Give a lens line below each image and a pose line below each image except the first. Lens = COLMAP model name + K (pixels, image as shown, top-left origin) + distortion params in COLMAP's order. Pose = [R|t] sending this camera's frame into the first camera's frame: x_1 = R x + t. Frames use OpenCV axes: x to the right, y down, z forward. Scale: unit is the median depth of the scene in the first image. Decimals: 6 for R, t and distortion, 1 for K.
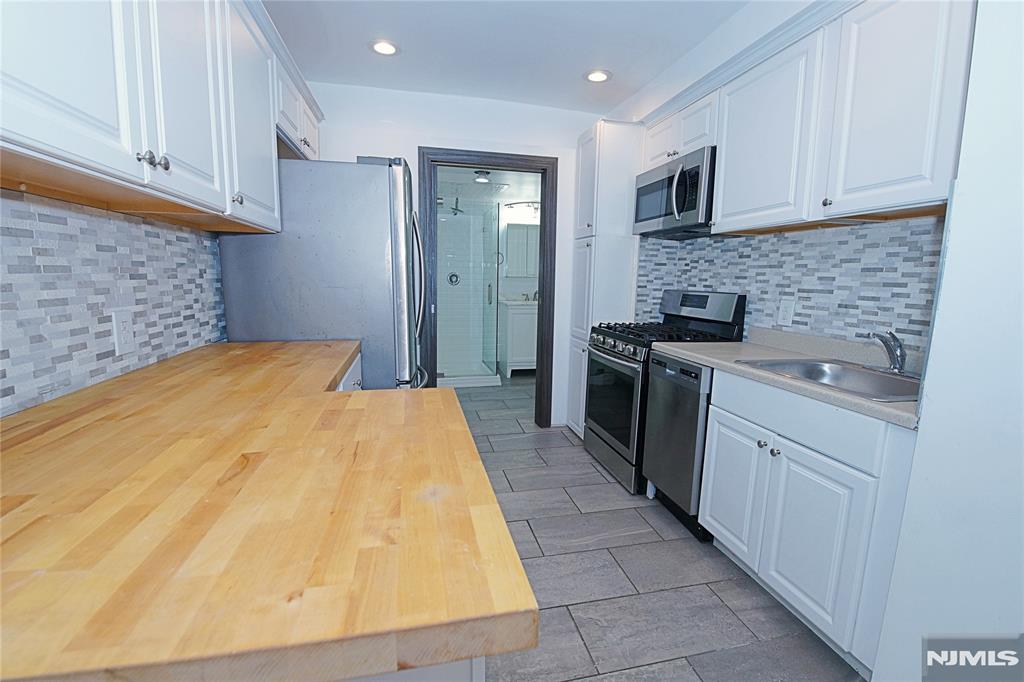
lens RADIAL K [[442.6, 0, 515.7], [0, 442.6, 340.0], [0, 0, 1]] dist [-0.002829, -0.008792]
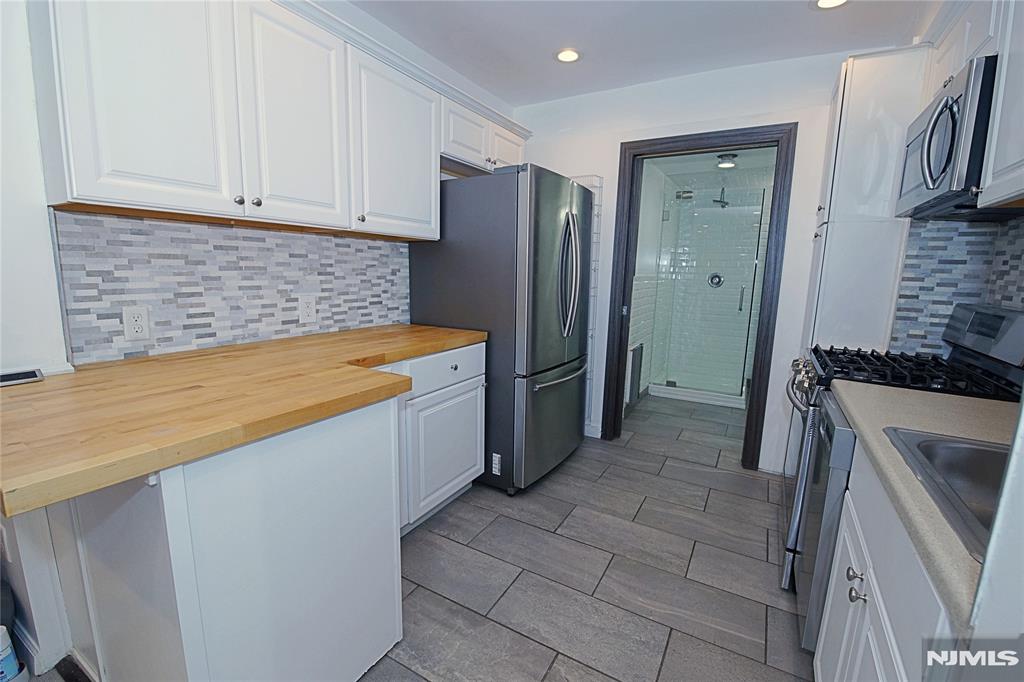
lens RADIAL K [[442.6, 0, 515.7], [0, 442.6, 340.0], [0, 0, 1]] dist [-0.002829, -0.008792]
pose [[0.732621, 0.106940, -0.672183, 0.336919], [-0.107638, 0.993356, 0.040720, -0.024209], [0.672072, 0.042520, 0.739264, 0.157591]]
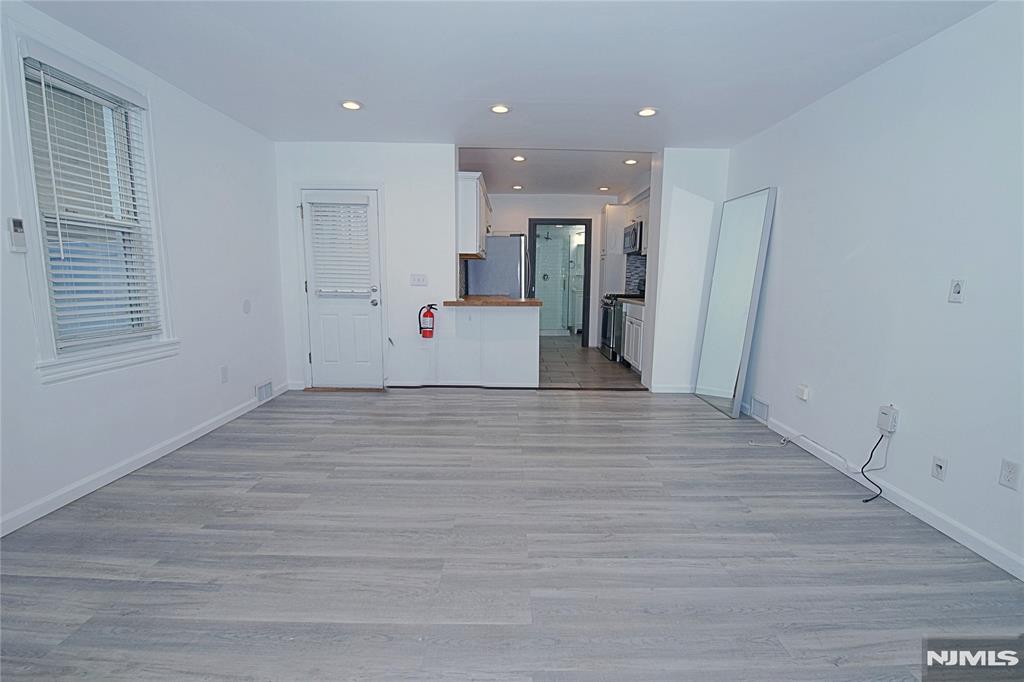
lens RADIAL K [[442.6, 0, 515.7], [0, 442.6, 340.0], [0, 0, 1]] dist [-0.002829, -0.008792]
pose [[0.974948, 0.020218, -0.221512, 0.259995], [-0.022253, 0.999730, -0.006695, 0.235521], [0.221317, 0.011457, 0.975135, -1.373837]]
